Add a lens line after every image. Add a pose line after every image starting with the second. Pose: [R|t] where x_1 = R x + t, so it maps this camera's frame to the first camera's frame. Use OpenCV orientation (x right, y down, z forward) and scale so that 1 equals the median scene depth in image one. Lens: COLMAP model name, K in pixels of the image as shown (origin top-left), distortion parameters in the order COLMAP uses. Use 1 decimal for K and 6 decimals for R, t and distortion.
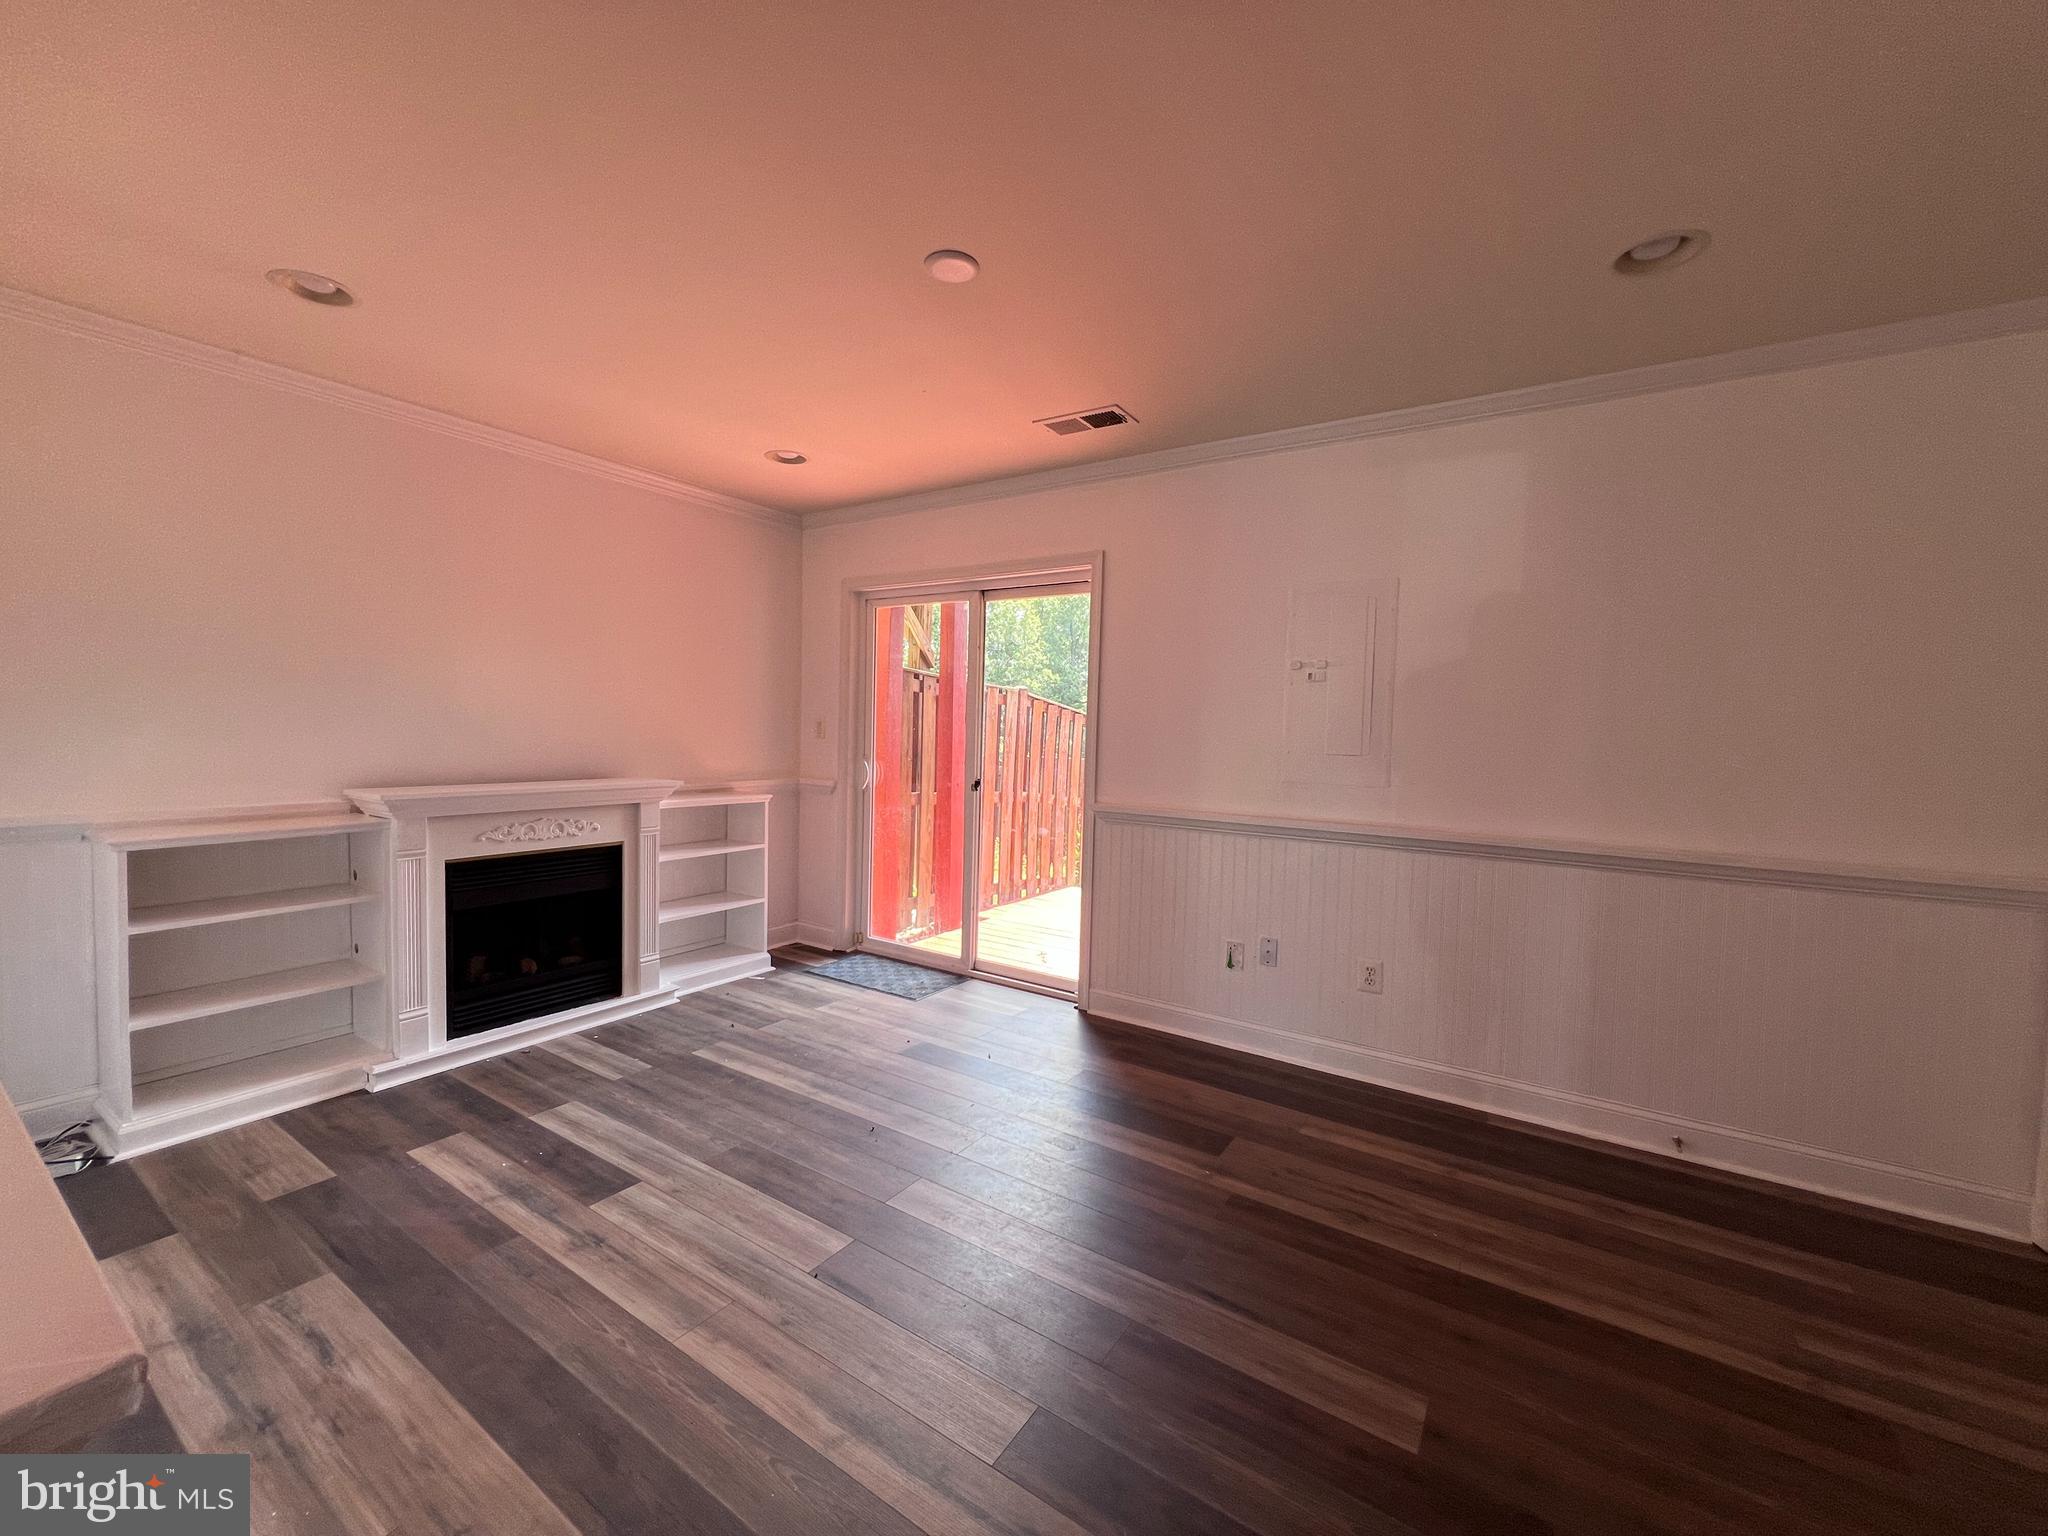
lens RADIAL K [[823.3, 0, 1015.0], [0, 823.3, 770.7], [0, 0, 1]] dist [-0.002746, 0.000041]
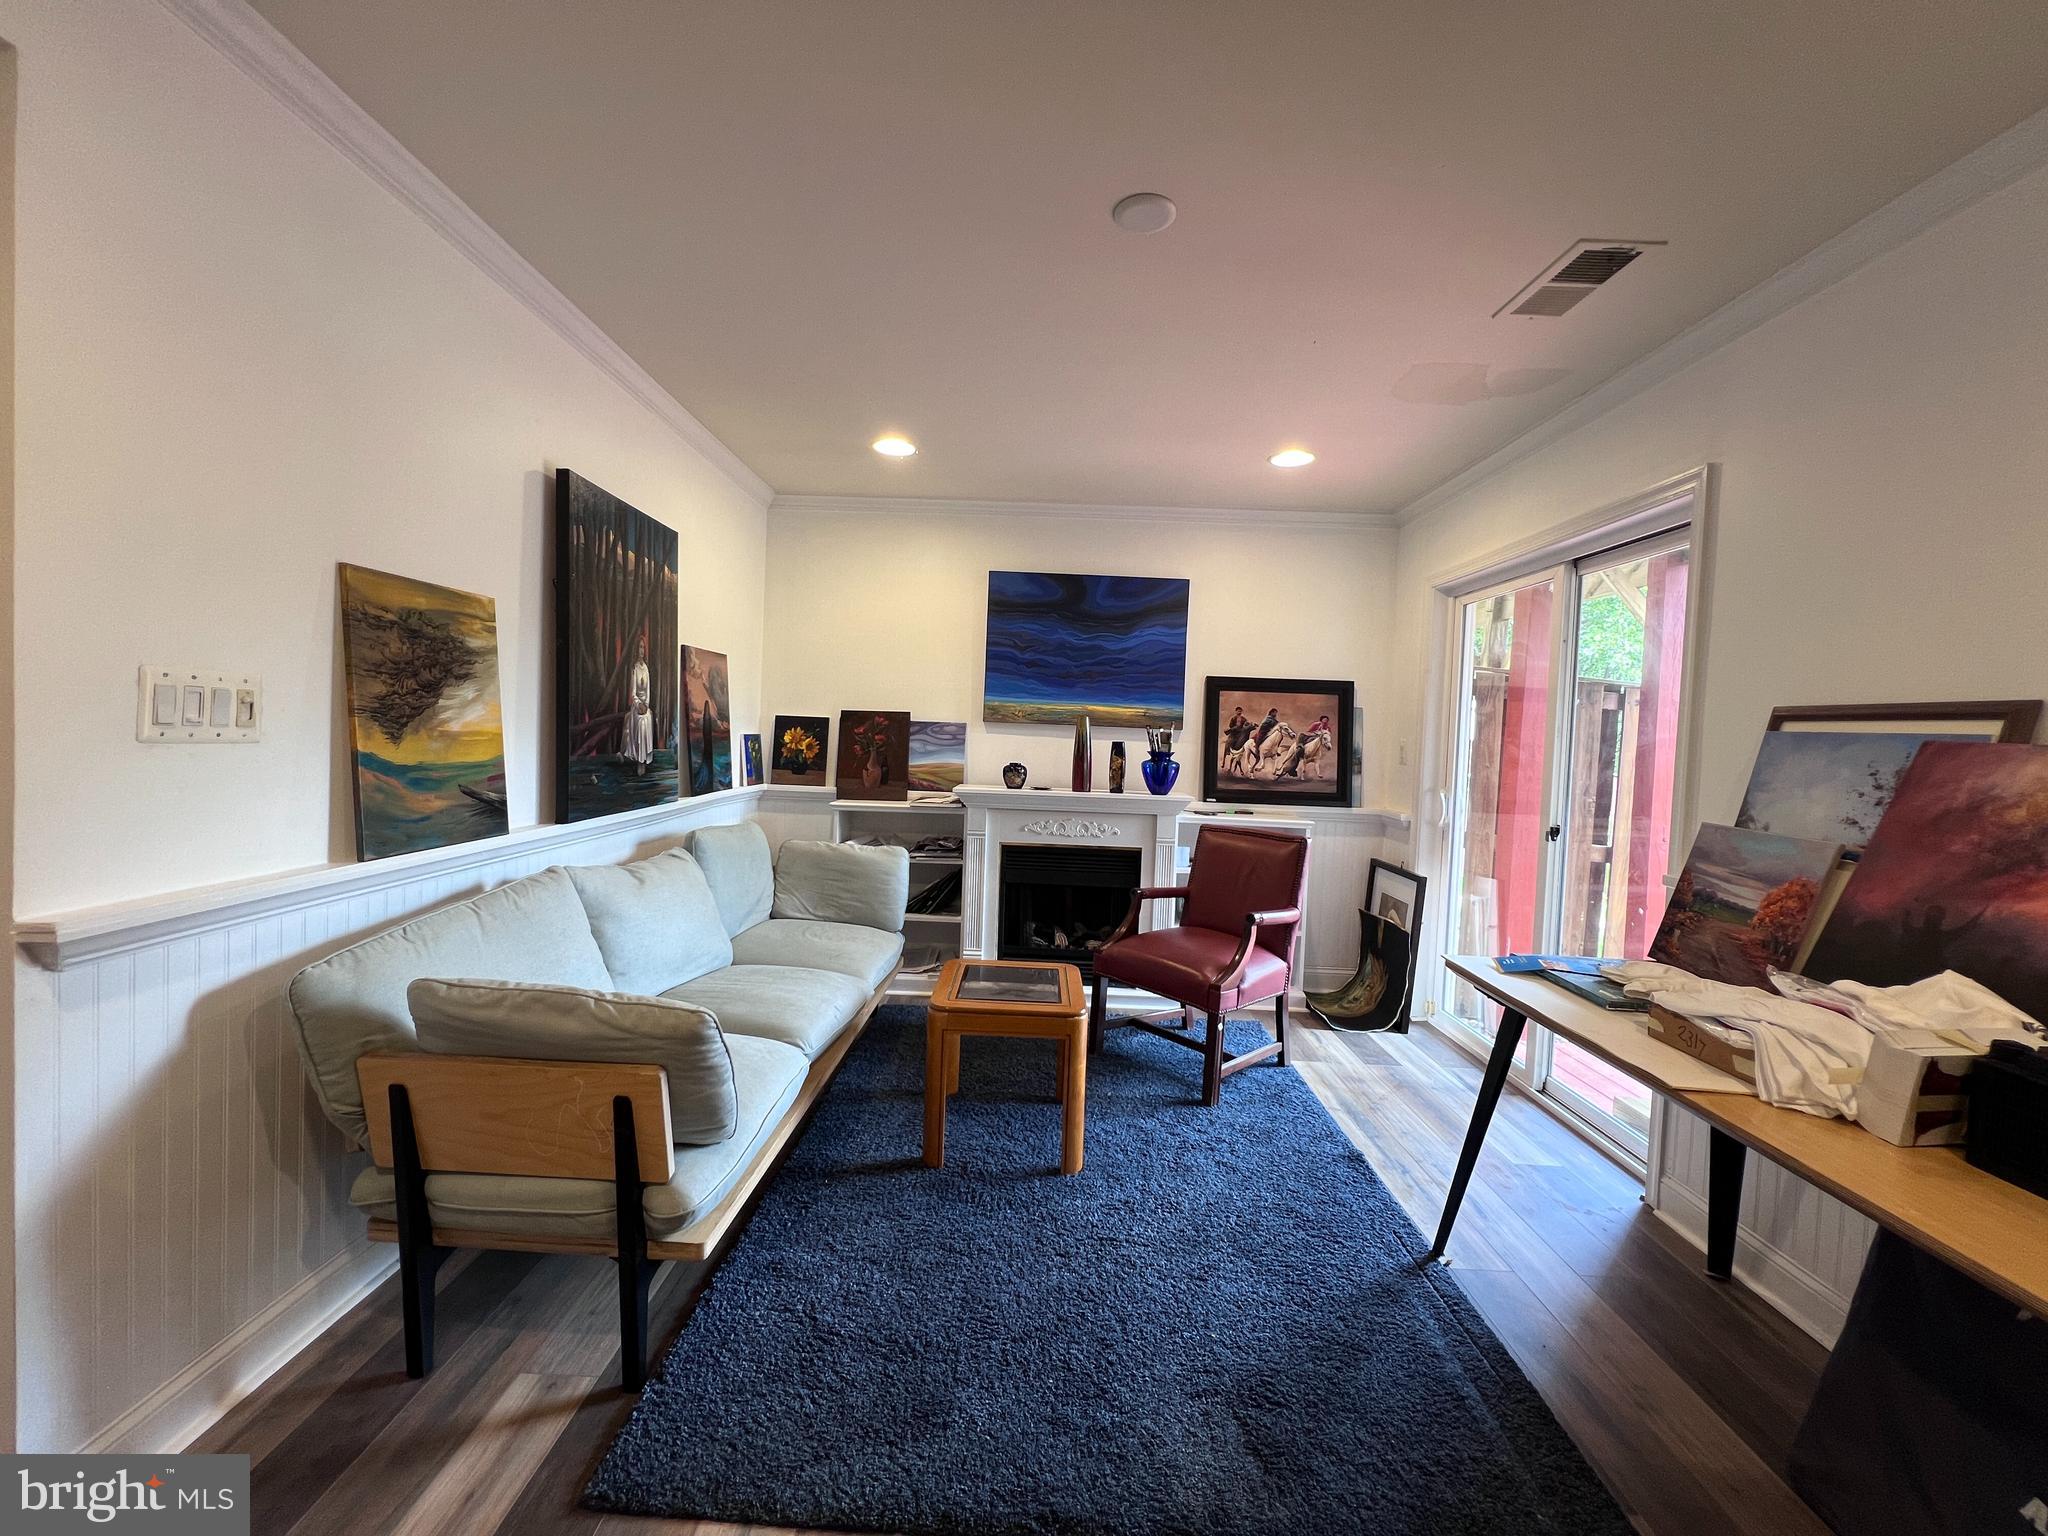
lens RADIAL K [[823.3, 0, 1019.8], [0, 823.3, 764.0], [0, 0, 1]] dist [-0.002746, 0.000041]
pose [[0.543325, 0.027556, -0.839070, 0.301275], [-0.070434, 0.997434, -0.012851, -0.000036], [0.836562, 0.066081, 0.543872, 0.220449]]
